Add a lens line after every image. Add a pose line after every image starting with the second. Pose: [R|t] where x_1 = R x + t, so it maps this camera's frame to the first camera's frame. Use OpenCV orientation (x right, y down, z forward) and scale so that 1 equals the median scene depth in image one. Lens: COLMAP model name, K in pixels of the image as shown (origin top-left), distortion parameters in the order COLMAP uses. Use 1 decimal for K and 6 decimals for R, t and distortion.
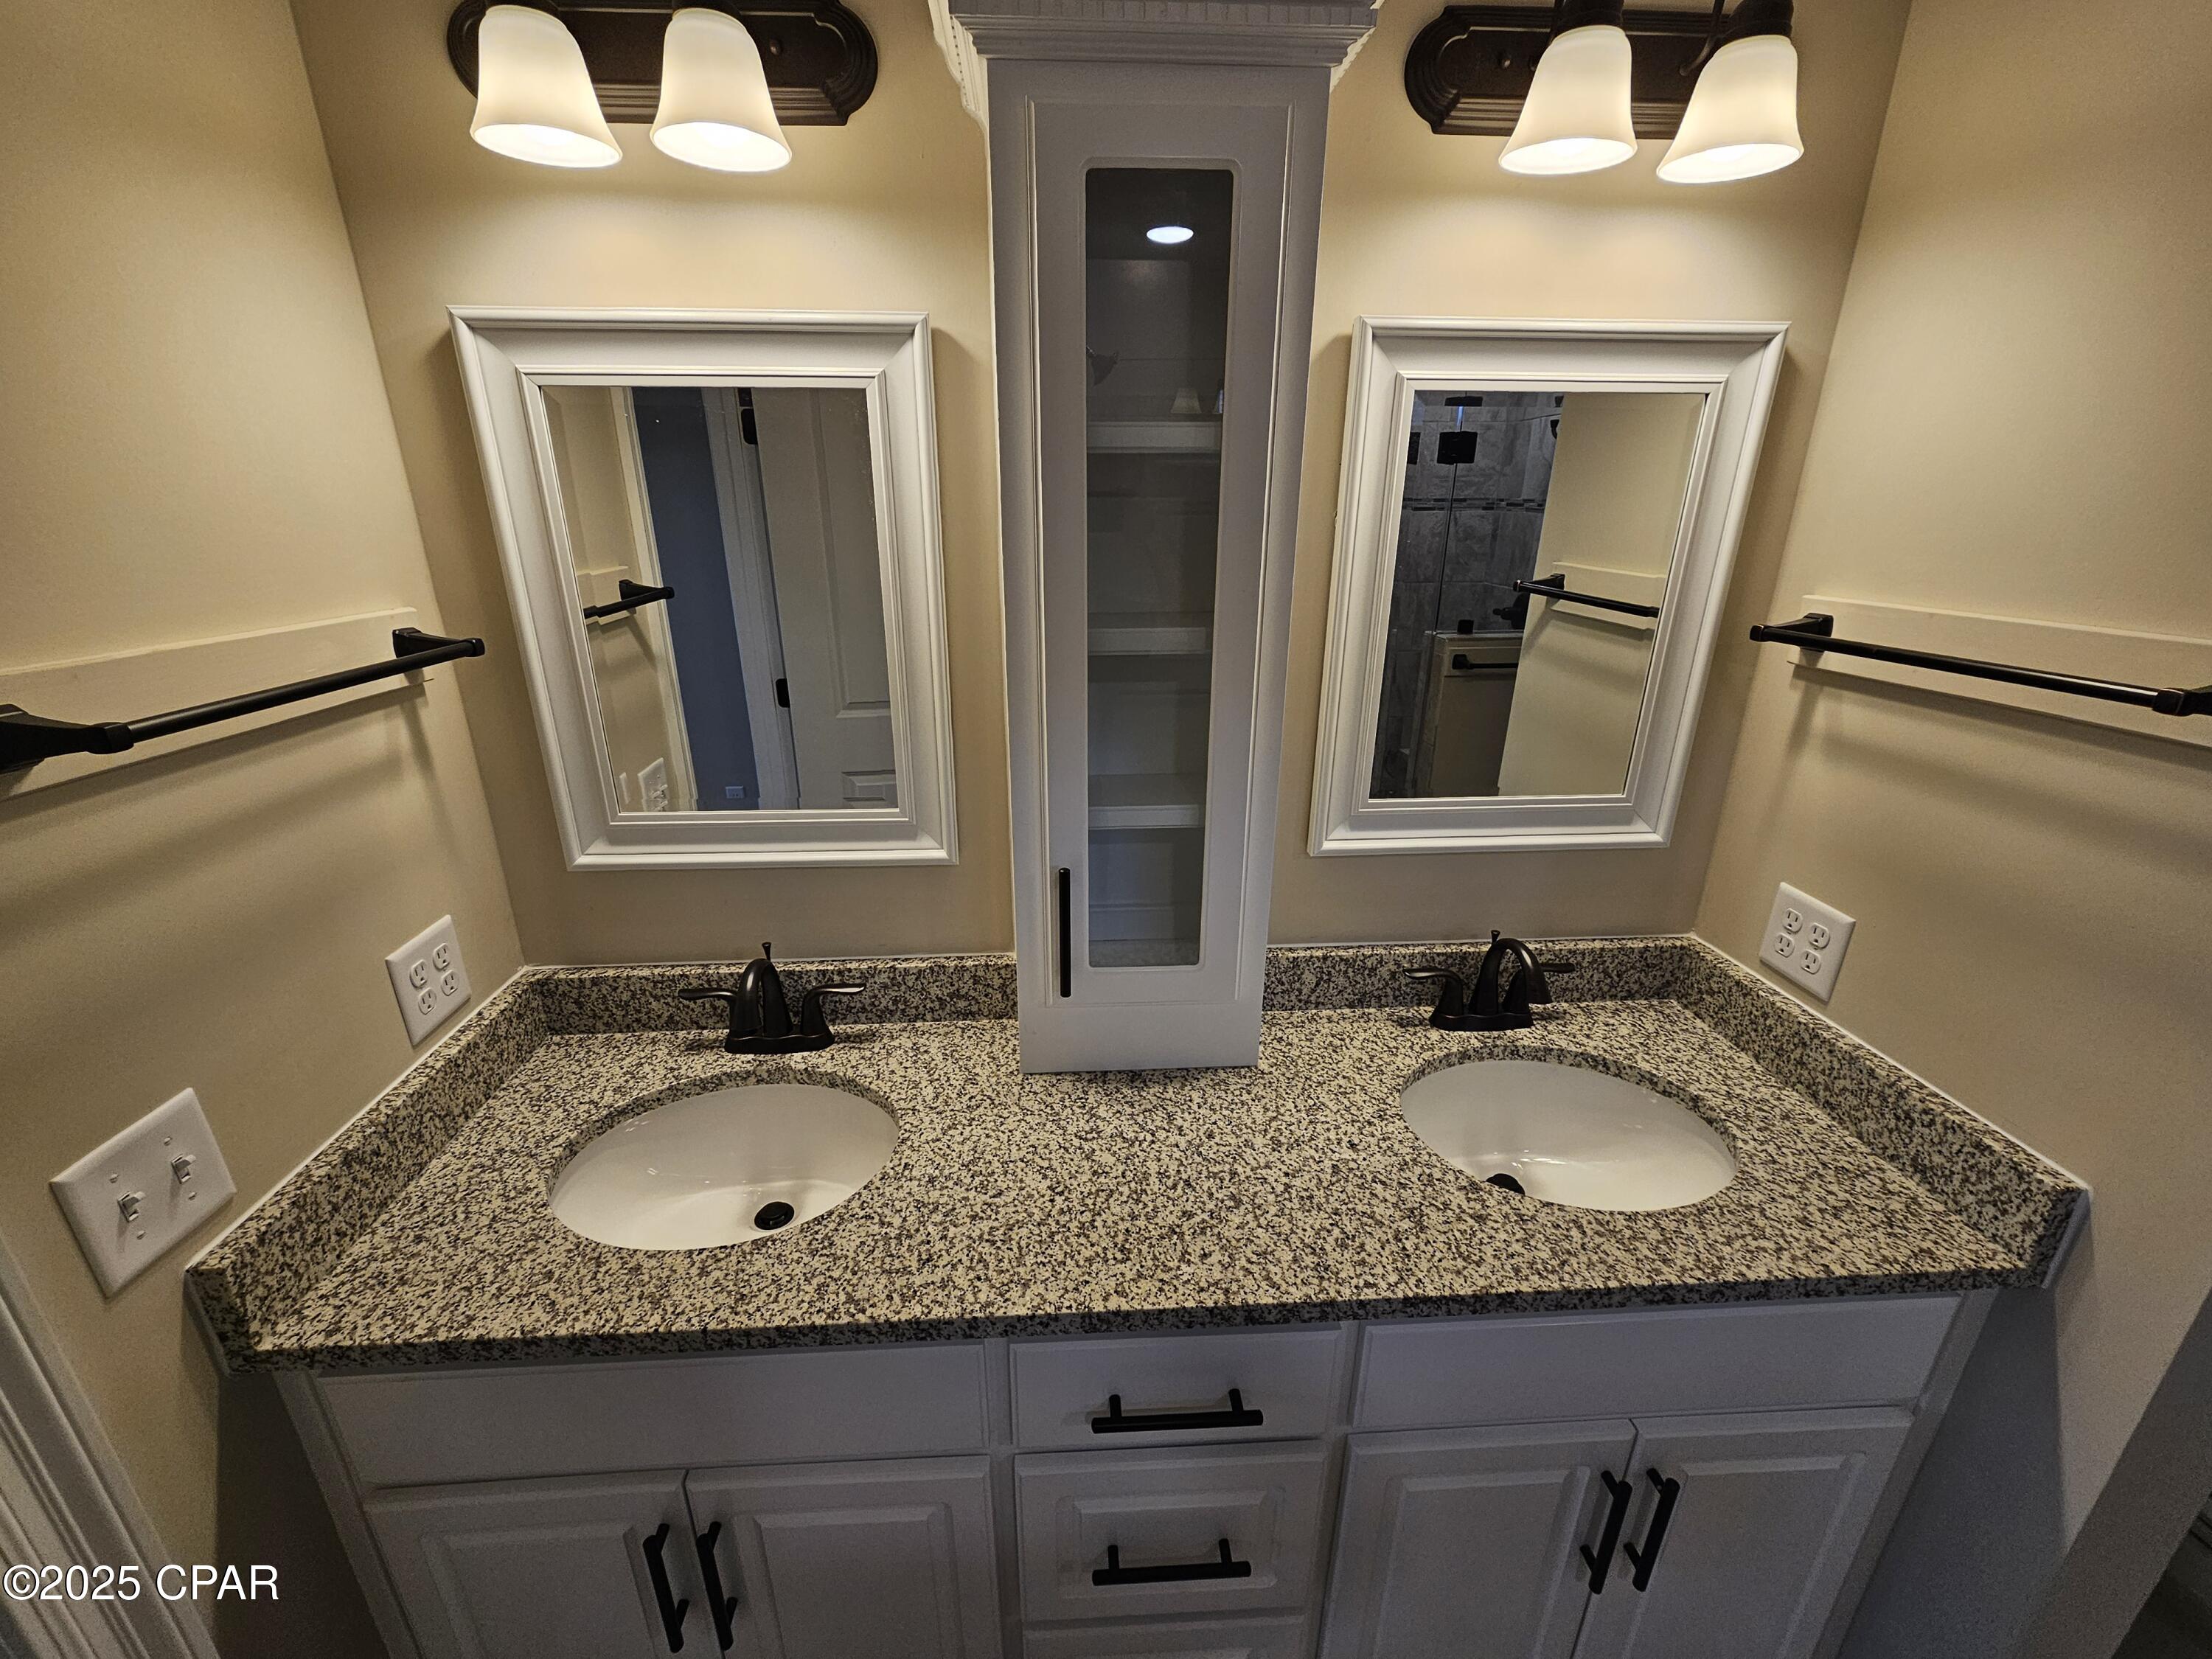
lens RADIAL K [[906.3, 0, 1093.7], [0, 906.3, 842.3], [0, 0, 1]] dist [-0.002452, -0.000310]
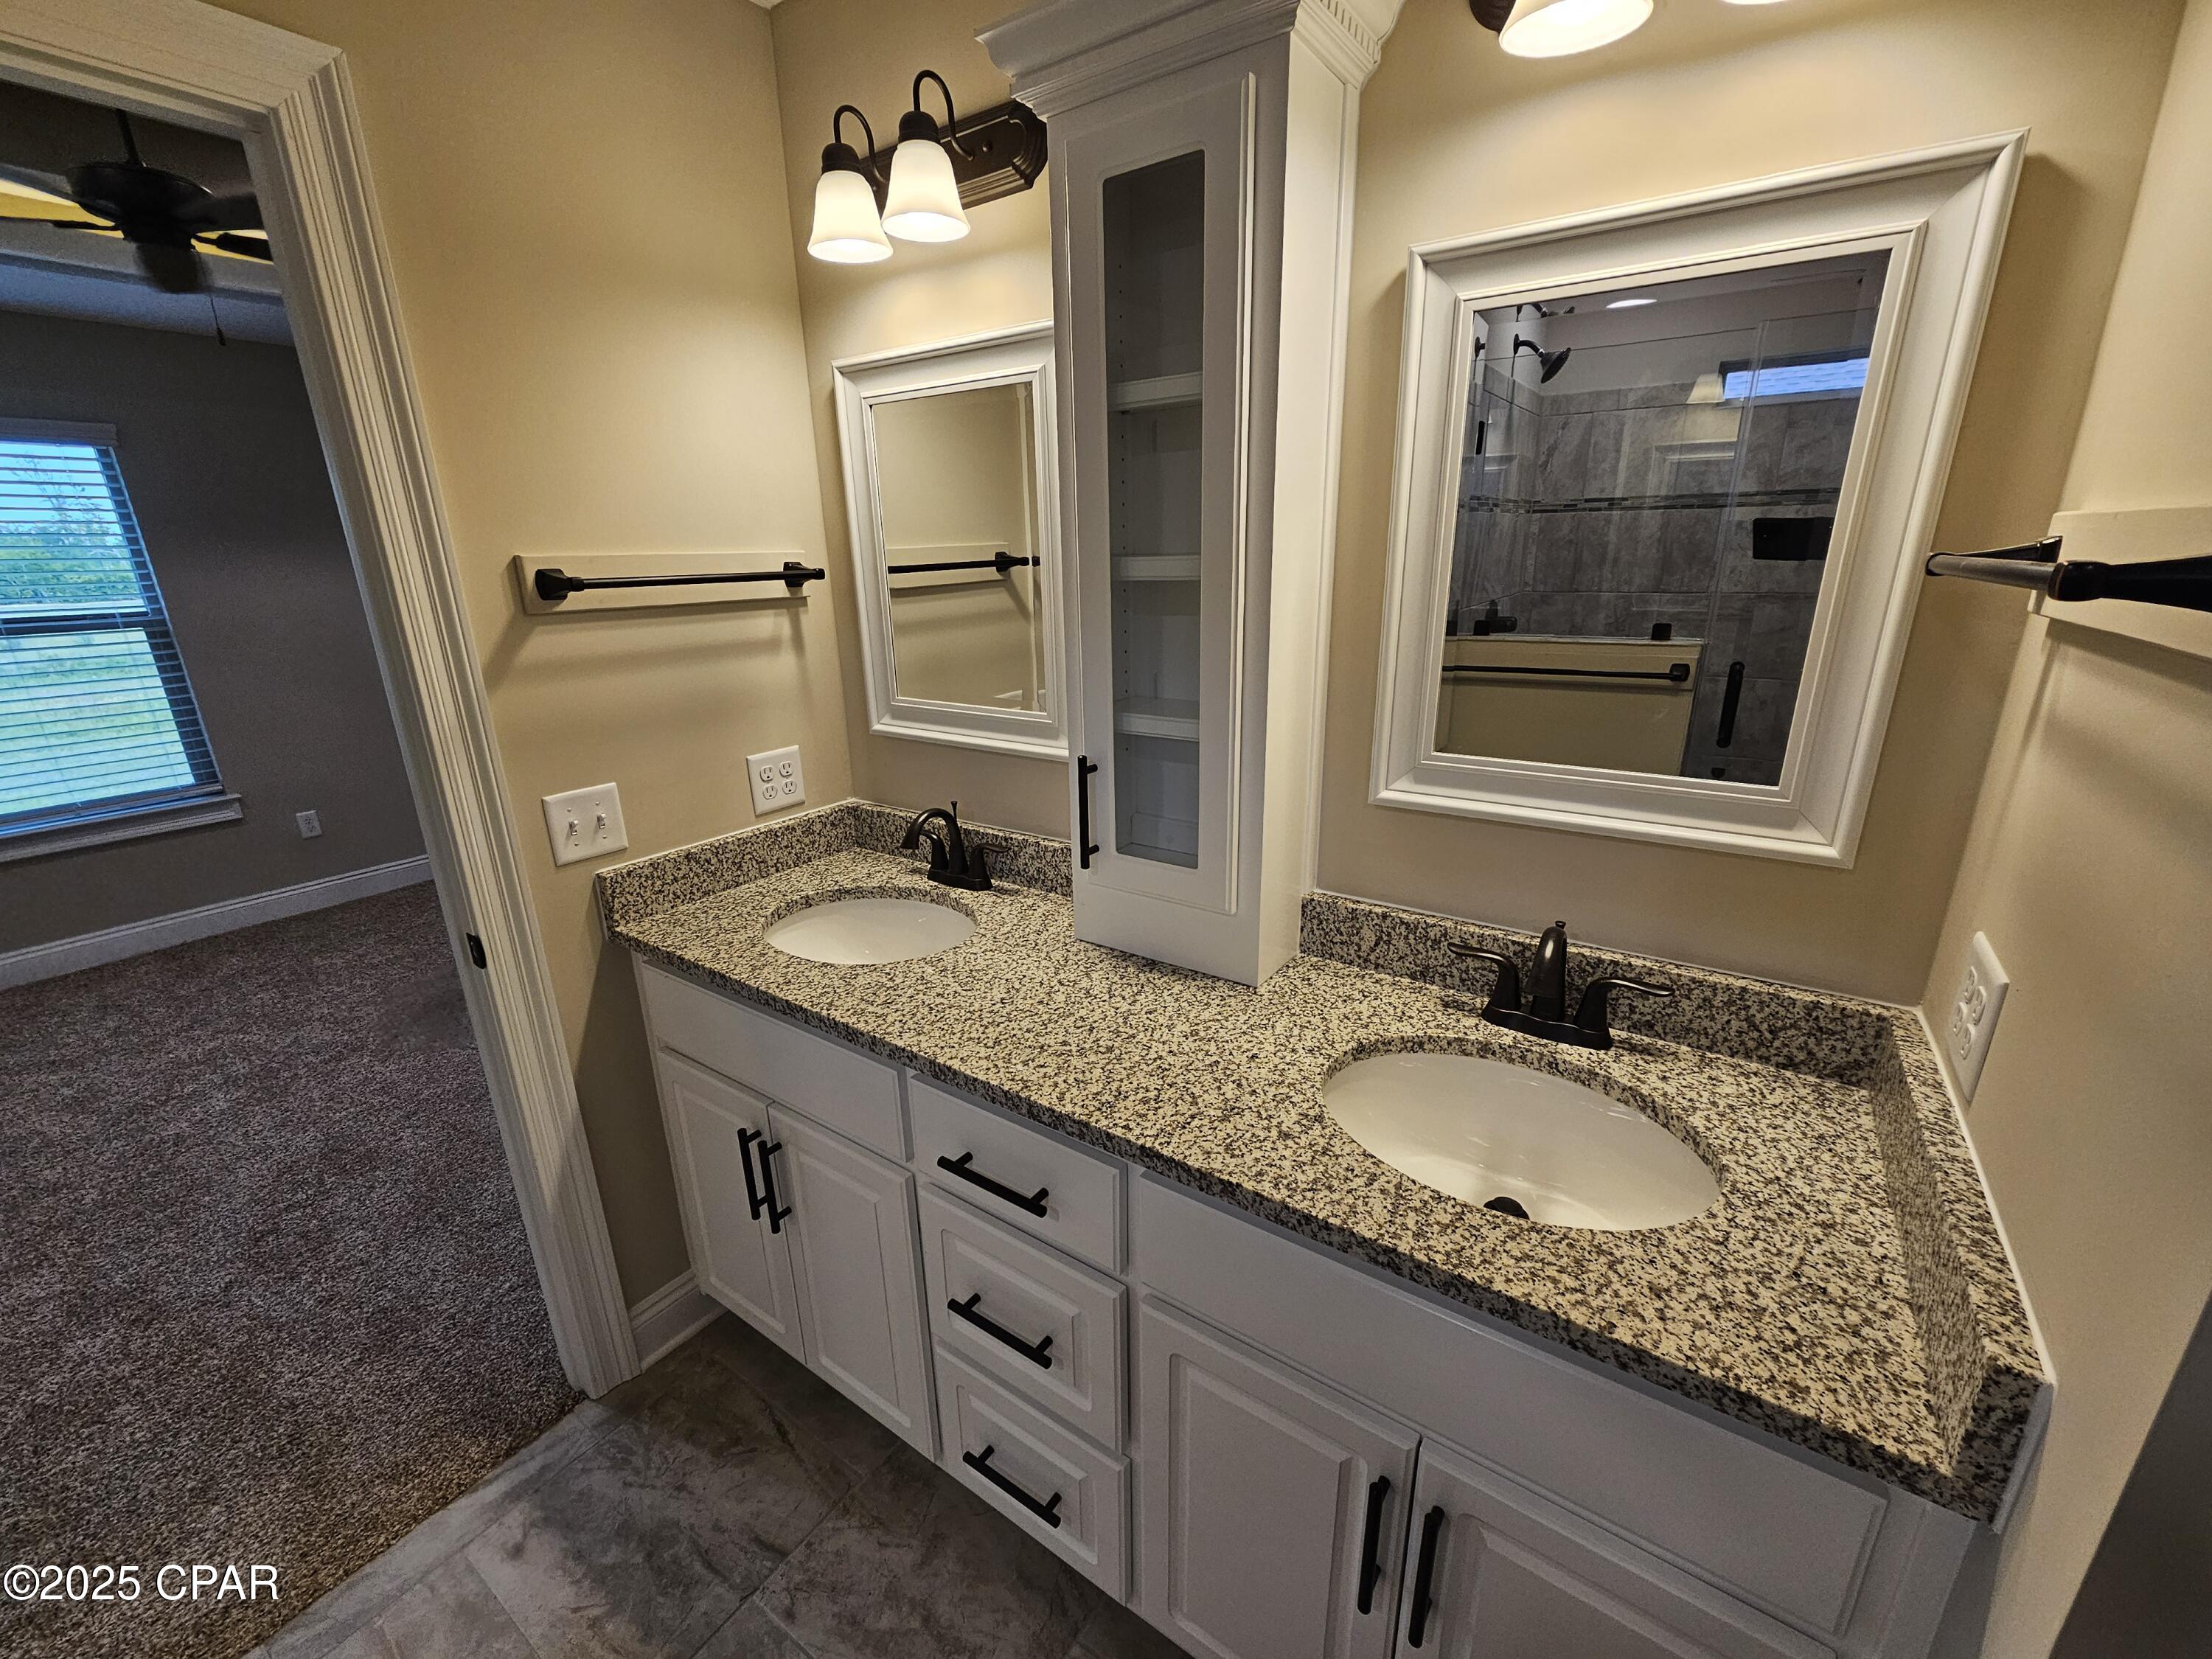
lens RADIAL K [[906.3, 0, 1096.4], [0, 906.3, 840.7], [0, 0, 1]] dist [-0.004432, -0.000065]
pose [[0.784429, 0.175199, -0.594960, 0.649030], [-0.195326, 0.980244, 0.031126, 0.089165], [0.588659, 0.091794, 0.803153, 0.045577]]
